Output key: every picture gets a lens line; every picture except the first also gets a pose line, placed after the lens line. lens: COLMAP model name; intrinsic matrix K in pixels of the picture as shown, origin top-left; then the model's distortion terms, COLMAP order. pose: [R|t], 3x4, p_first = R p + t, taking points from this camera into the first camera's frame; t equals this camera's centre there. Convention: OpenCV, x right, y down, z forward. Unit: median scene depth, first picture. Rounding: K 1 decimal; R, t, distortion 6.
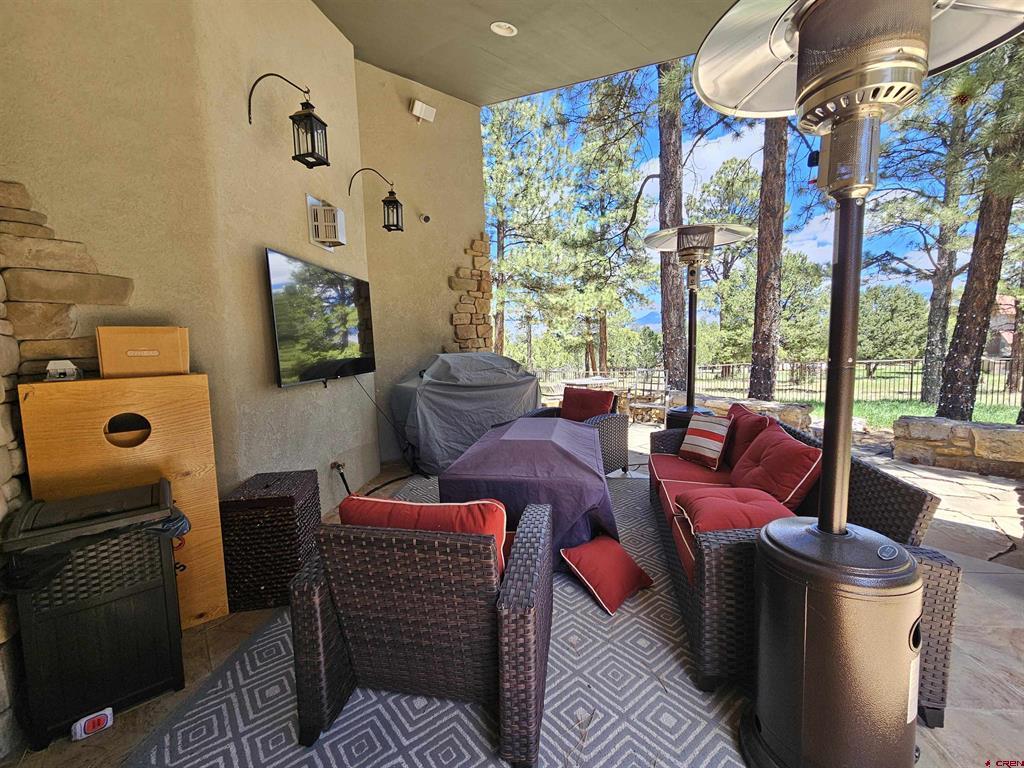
lens RADIAL K [[420.6, 0, 505.6], [0, 420.6, 380.7], [0, 0, 1]] dist [-0.001810, -0.000281]
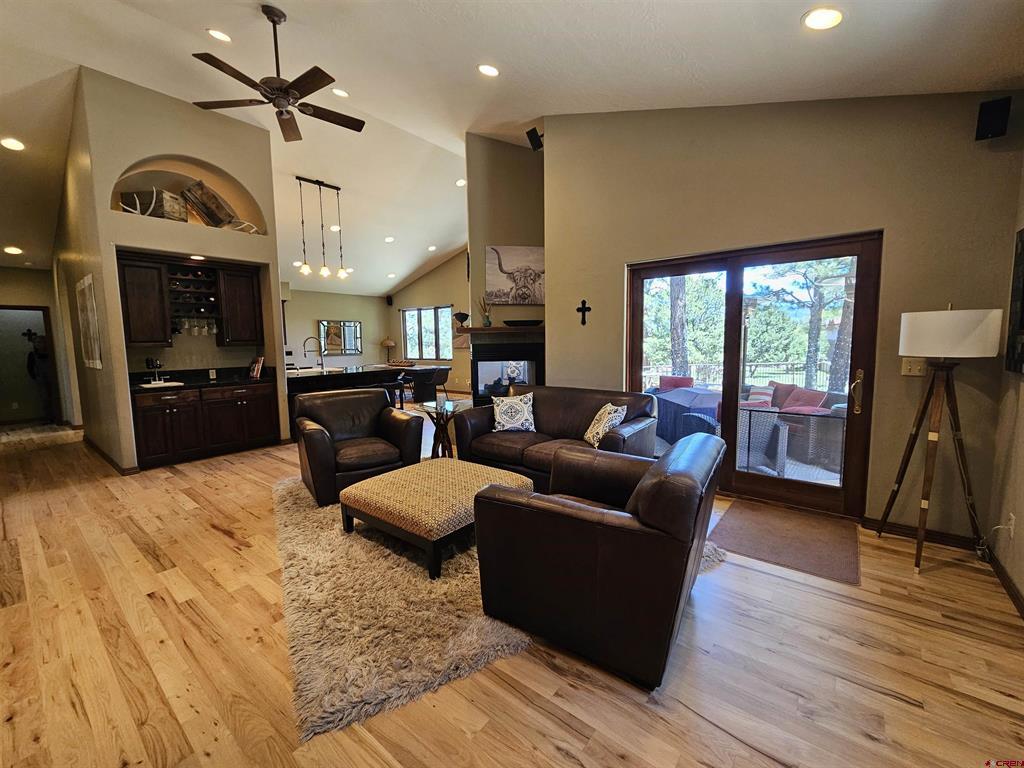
lens RADIAL K [[420.6, 0, 509.5], [0, 420.6, 385.5], [0, 0, 1]] dist [-0.001810, -0.000281]
pose [[0.976641, -0.004973, 0.214820, -0.158693], [0.003157, 0.999956, 0.008796, 0.007217], [-0.214855, -0.007912, 0.976614, -0.105820]]
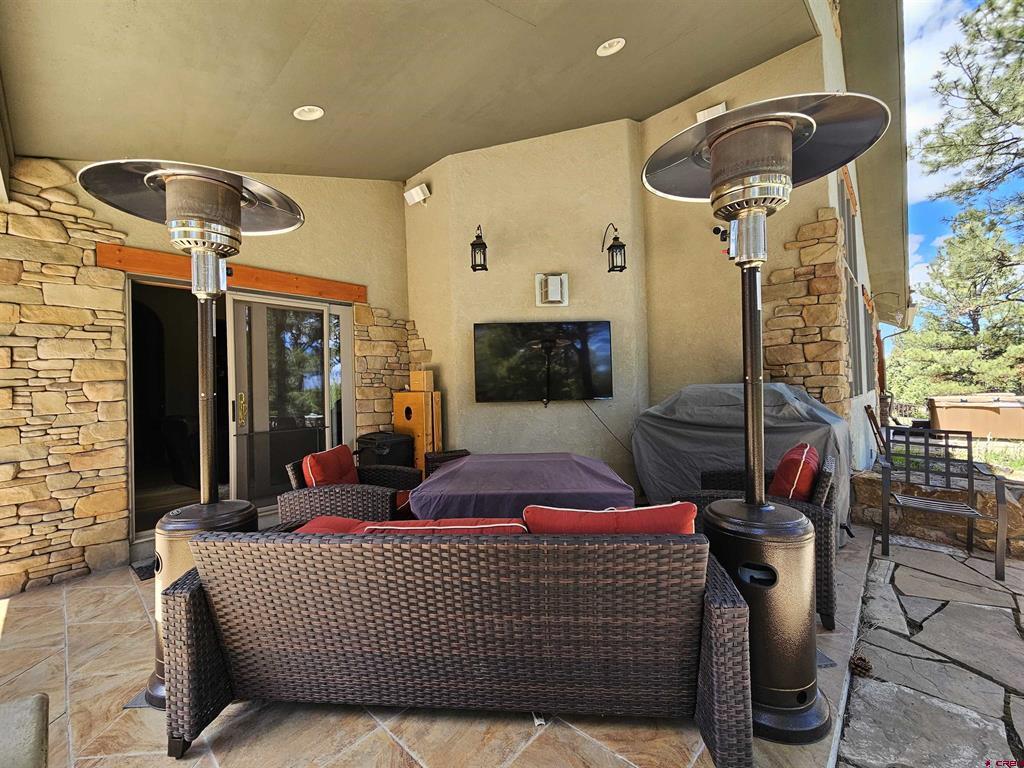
lens RADIAL K [[420.6, 0, 509.6], [0, 420.6, 380.8], [0, 0, 1]] dist [-0.001810, -0.000281]
pose [[0.143769, 0.014528, -0.989505, 0.723890], [-0.064601, 0.997897, 0.005265, -0.055492], [0.987500, 0.063166, 0.144405, 0.538559]]
